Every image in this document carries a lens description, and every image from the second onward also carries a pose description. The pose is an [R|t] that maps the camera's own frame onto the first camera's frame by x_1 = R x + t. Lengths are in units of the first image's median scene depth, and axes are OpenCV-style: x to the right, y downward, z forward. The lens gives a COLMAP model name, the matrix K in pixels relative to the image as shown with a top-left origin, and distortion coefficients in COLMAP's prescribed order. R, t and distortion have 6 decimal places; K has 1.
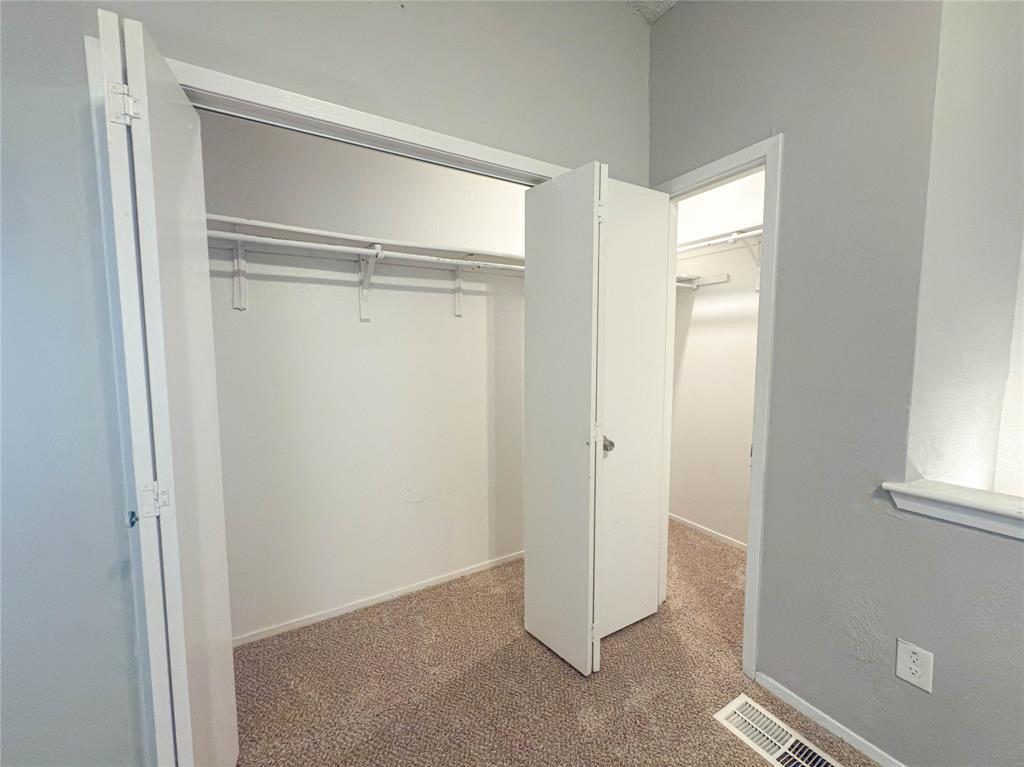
lens RADIAL K [[408.1, 0, 508.4], [0, 408.1, 385.9], [0, 0, 1]] dist [0.000020, 0.000587]
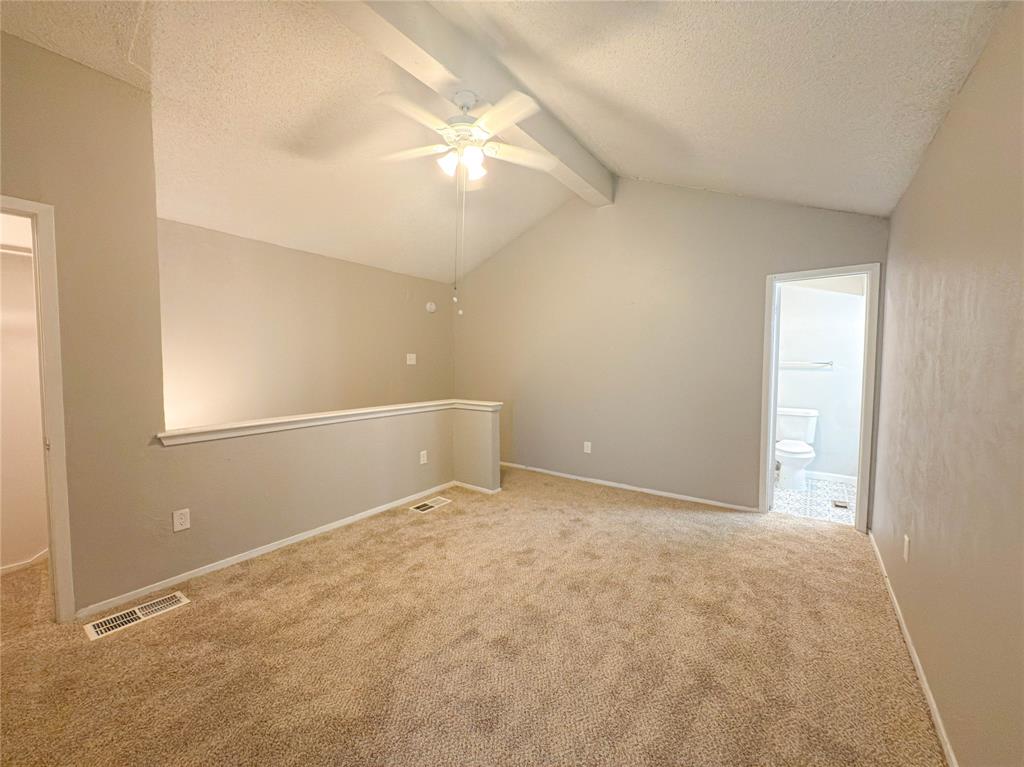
lens RADIAL K [[408.1, 0, 511.4], [0, 408.1, 380.9], [0, 0, 1]] dist [0.000020, 0.000587]
pose [[-0.393593, -0.041769, 0.918335, -0.975401], [0.079907, 0.993632, 0.079442, -0.016772], [-0.915805, 0.104649, -0.387749, 0.149617]]
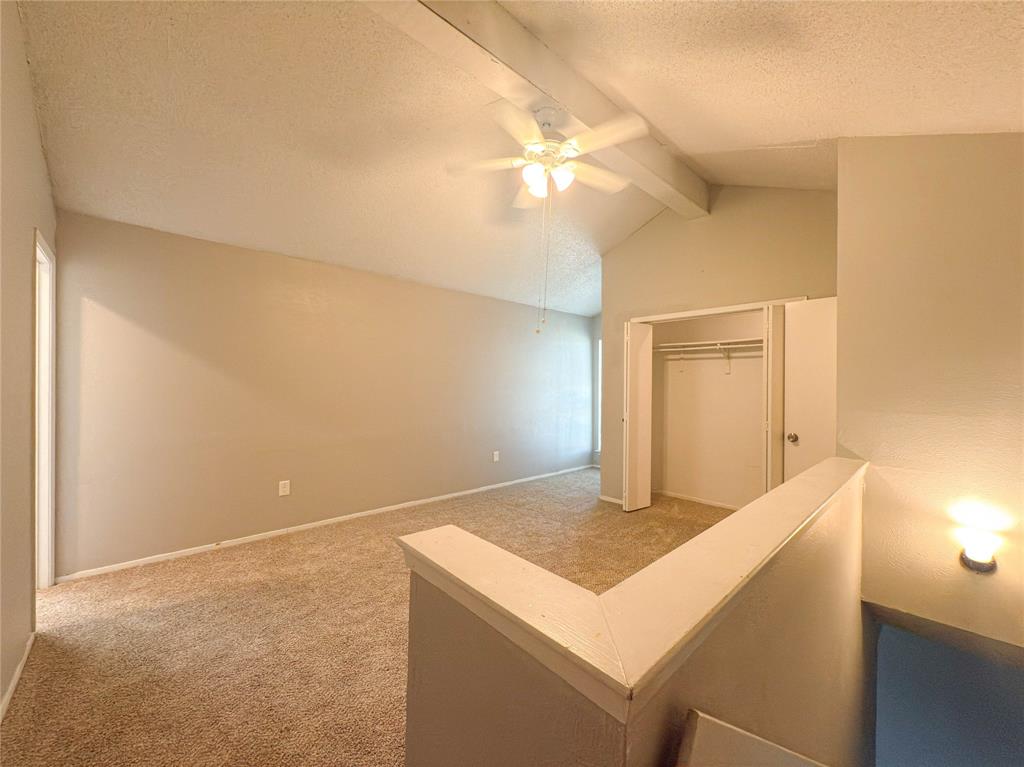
lens RADIAL K [[408.1, 0, 508.6], [0, 408.1, 384.2], [0, 0, 1]] dist [0.000020, 0.000587]
pose [[0.202100, 0.006890, -0.979341, 1.727616], [-0.095244, 0.995374, -0.012652, 0.042096], [0.974723, 0.095833, 0.201822, -0.658919]]
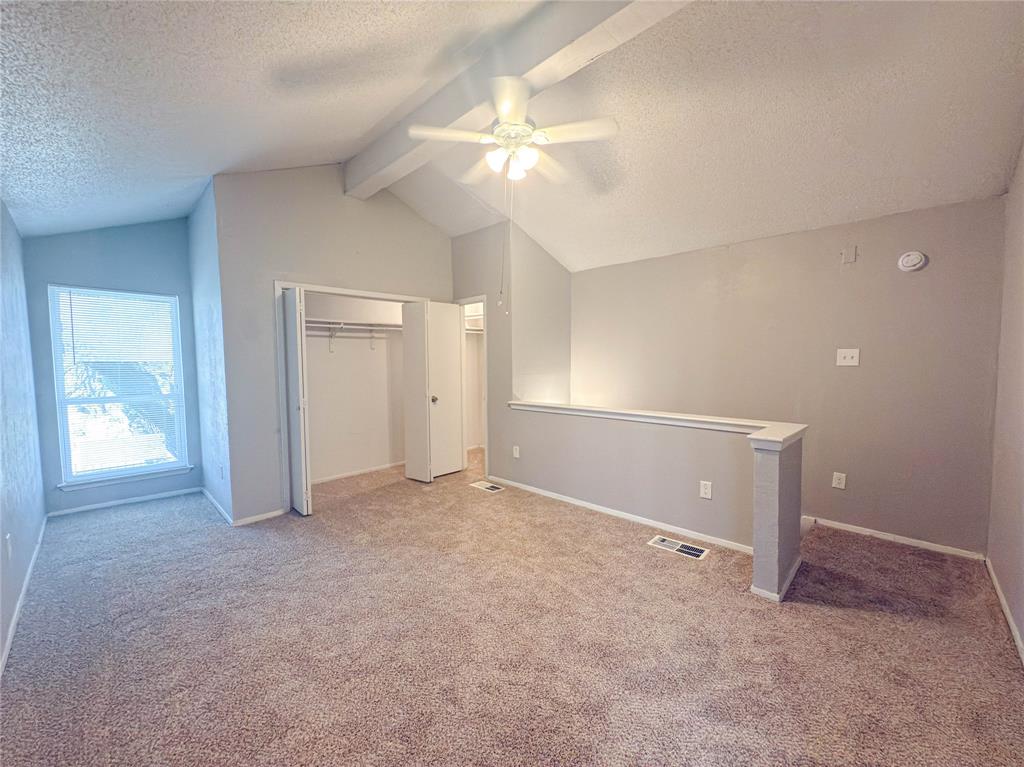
lens RADIAL K [[408.1, 0, 510.3], [0, 408.1, 383.1], [0, 0, 1]] dist [0.000020, 0.000587]
pose [[0.965623, -0.020947, 0.259100, 0.025393], [0.028697, 0.999246, -0.026162, 0.117641], [-0.258356, 0.032698, 0.965496, -1.631403]]
